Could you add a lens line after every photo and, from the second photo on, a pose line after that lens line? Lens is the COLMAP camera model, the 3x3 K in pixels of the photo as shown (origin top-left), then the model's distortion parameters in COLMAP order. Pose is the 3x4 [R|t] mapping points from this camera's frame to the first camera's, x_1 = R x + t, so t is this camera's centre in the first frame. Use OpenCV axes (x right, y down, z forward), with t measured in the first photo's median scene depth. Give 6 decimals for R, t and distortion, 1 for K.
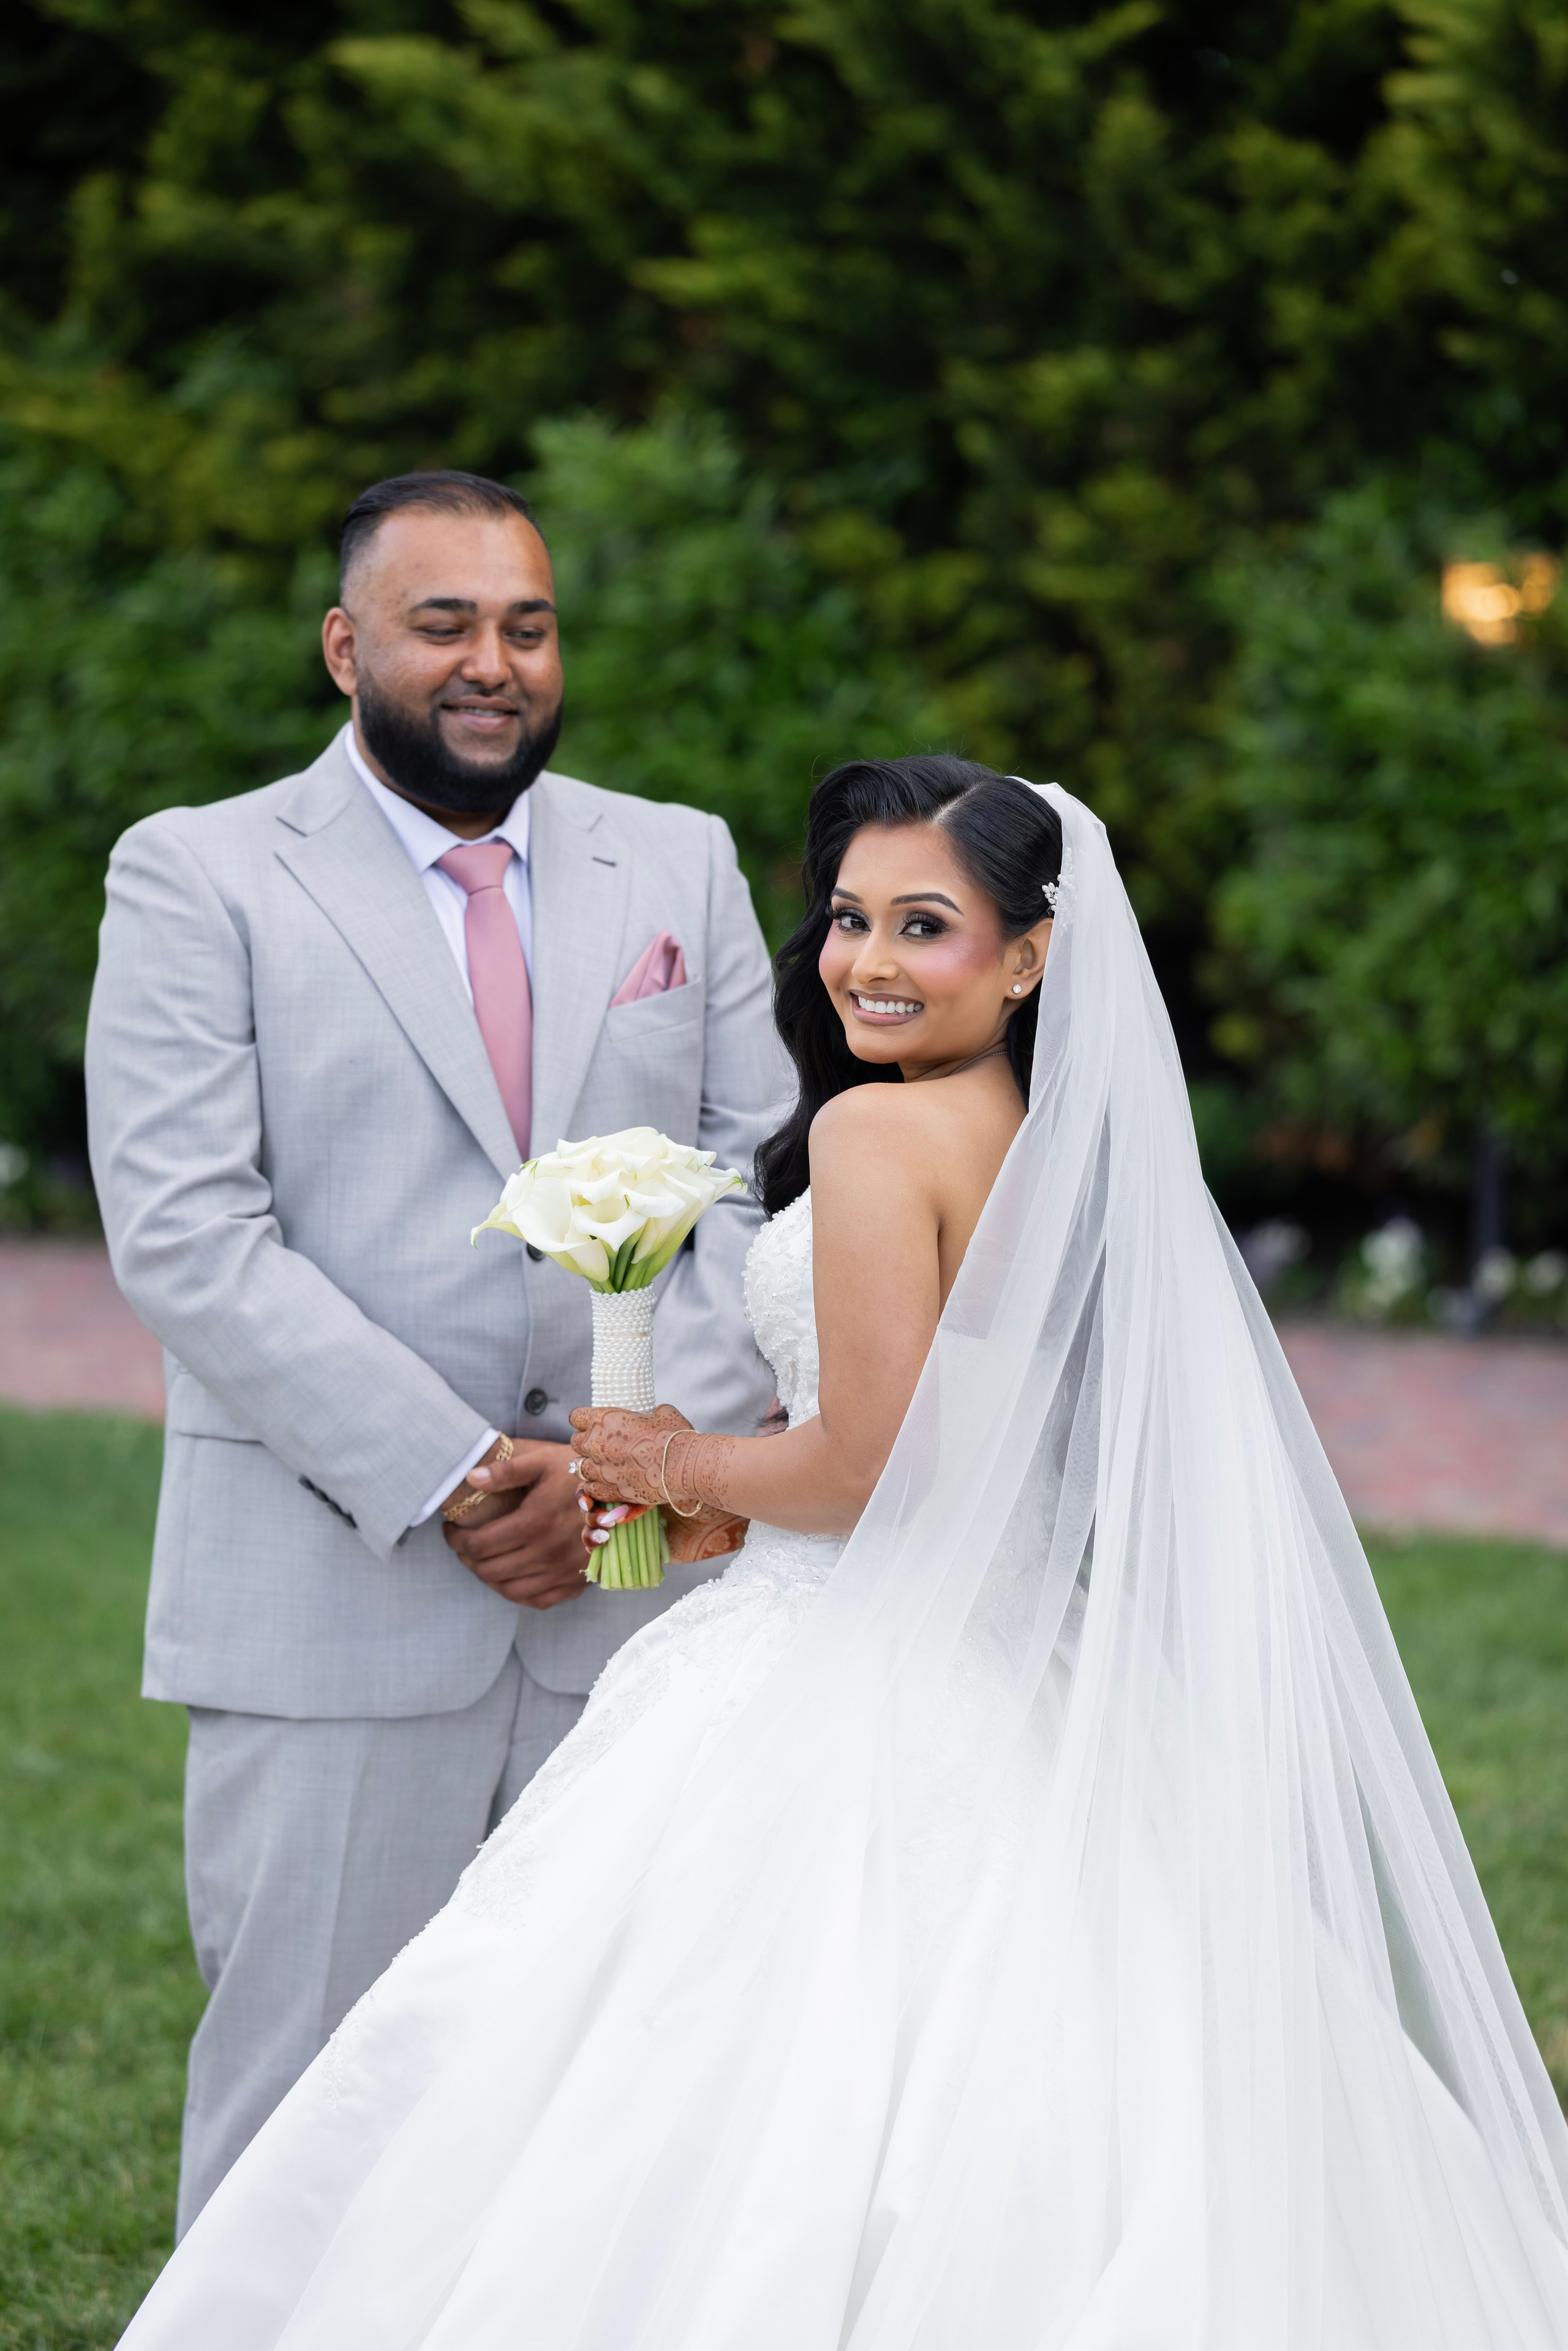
lens RADIAL K [[7446.0, 0, 784.0], [0, 7446.0, 1175.5], [0, 0, 1]] dist [-0.005877, -2.605838]
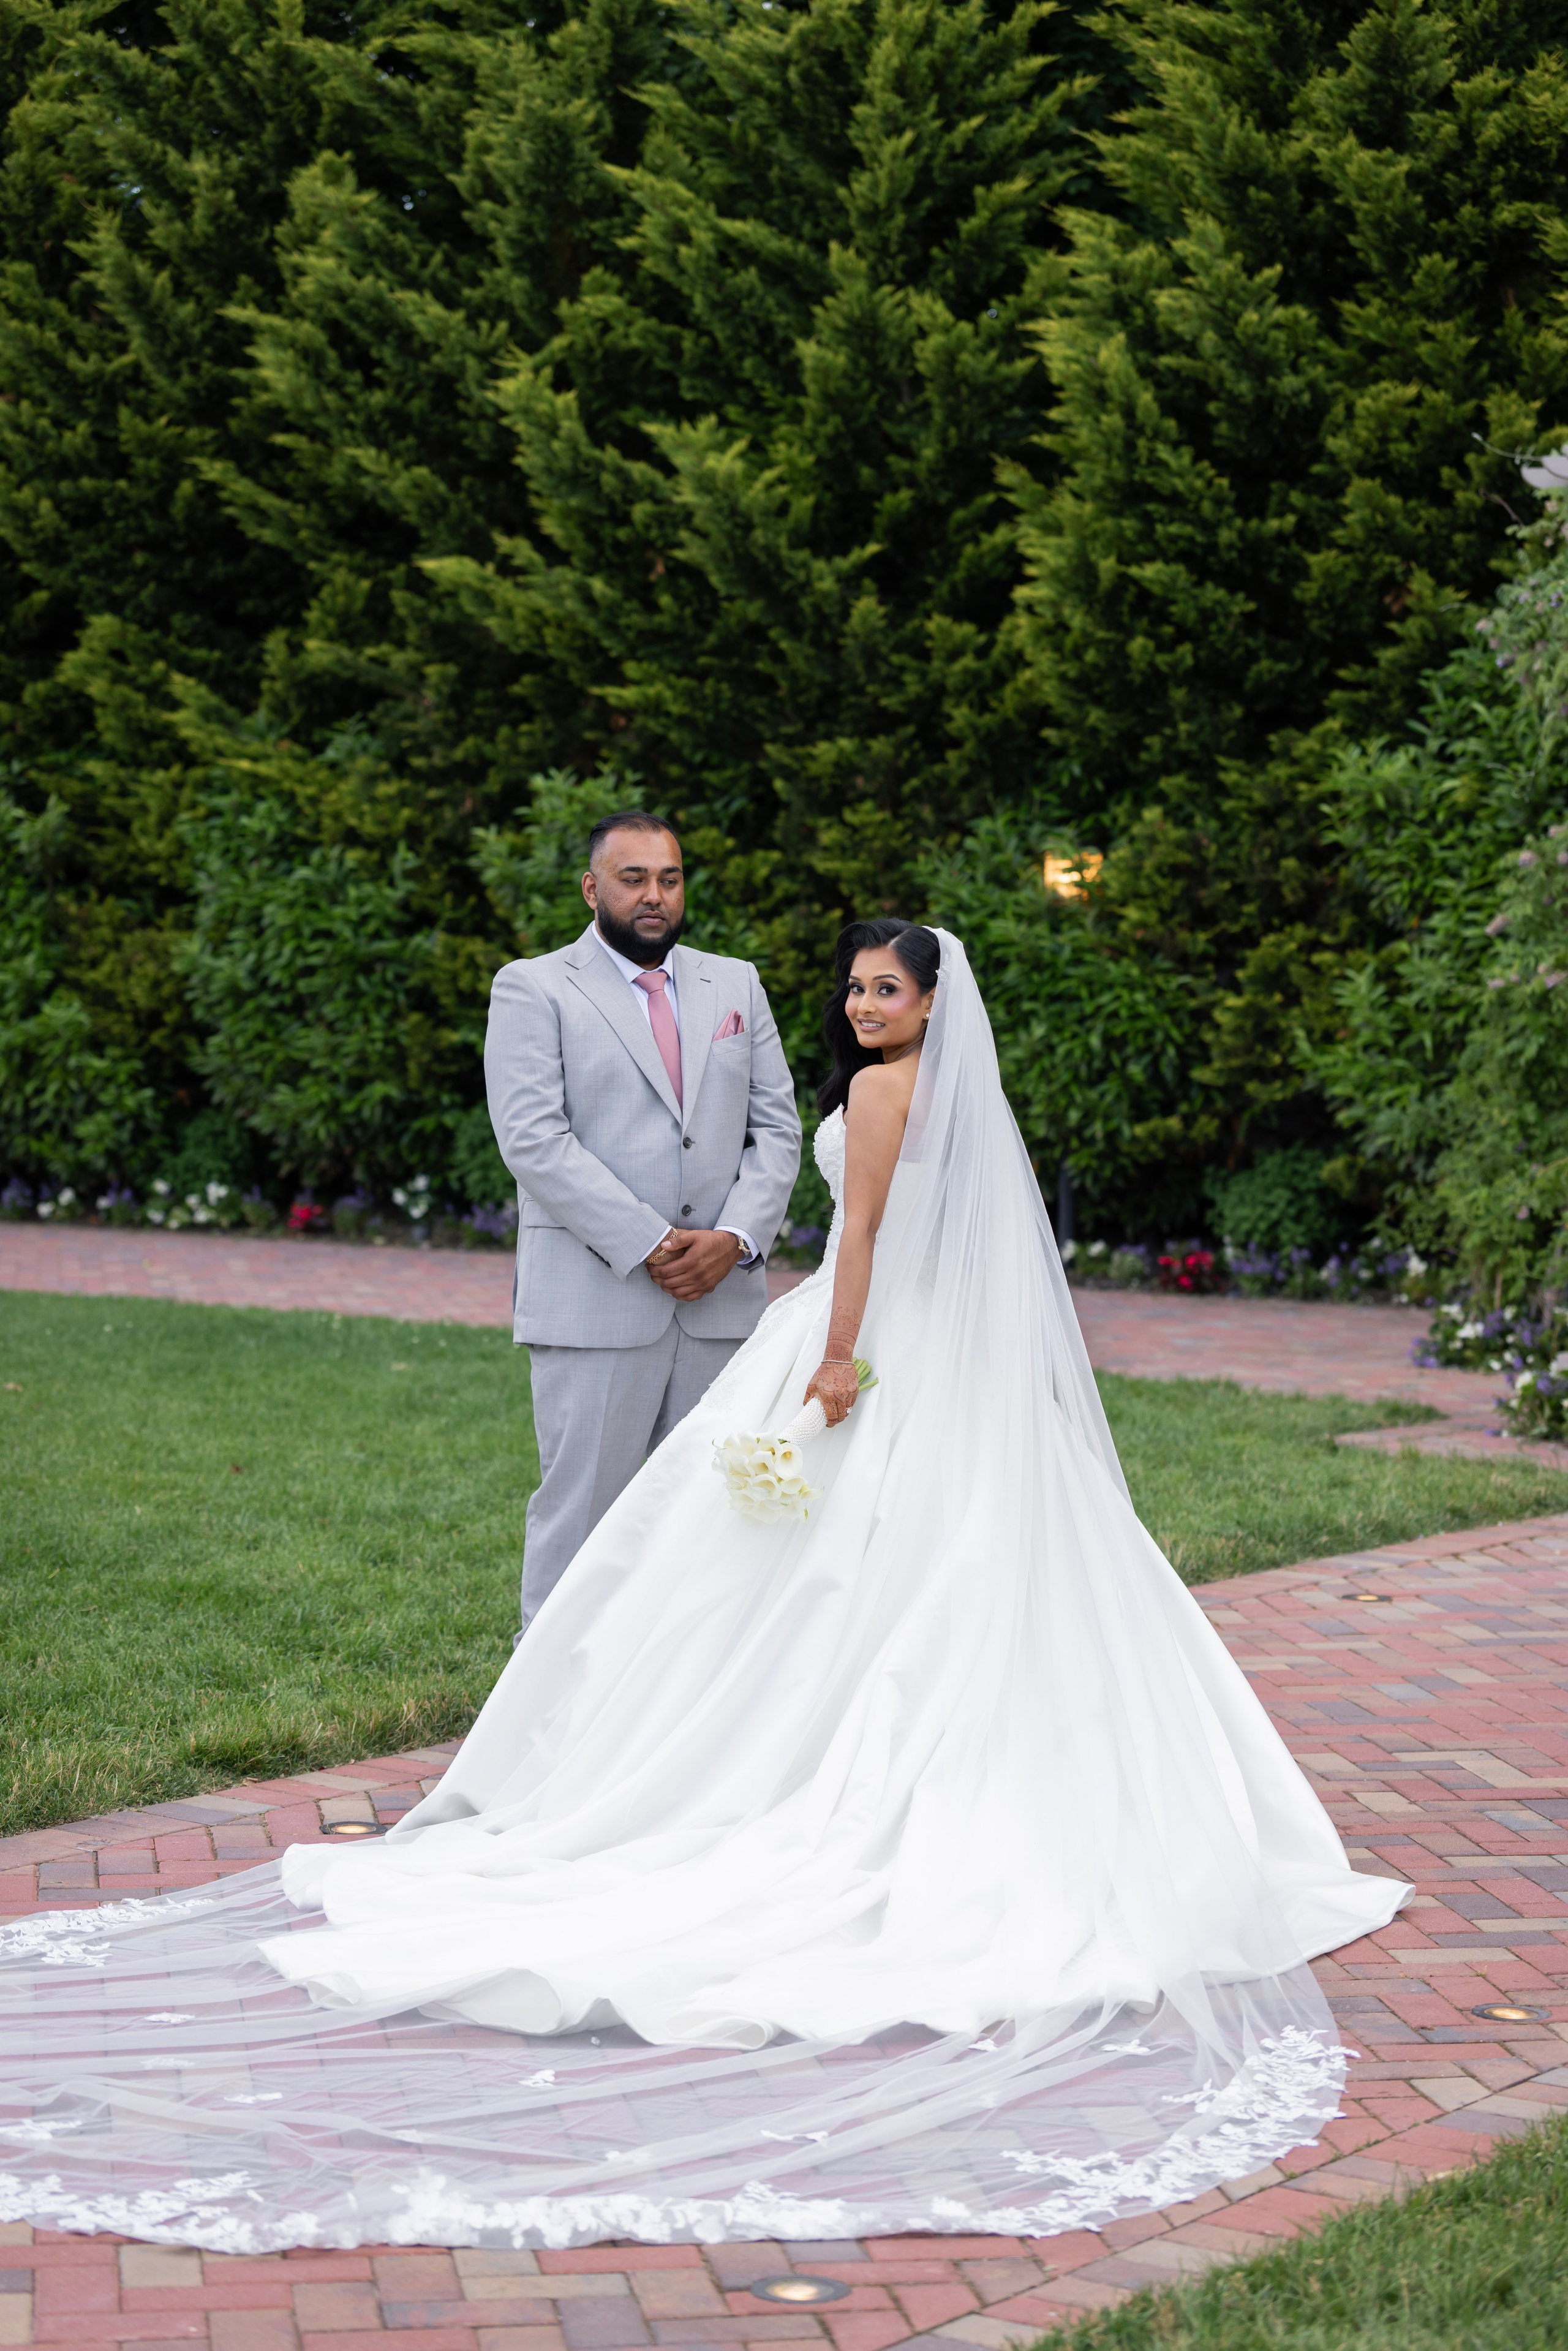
lens RADIAL K [[4904.3, 0, 784.0], [0, 4904.3, 1175.5], [0, 0, 1]] dist [0.100258, -1.030104]
pose [[0.999091, 0.003593, 0.042466, -0.023501], [-0.002878, 0.999853, -0.016880, 0.015400], [-0.042521, 0.016742, 0.998955, -0.181894]]
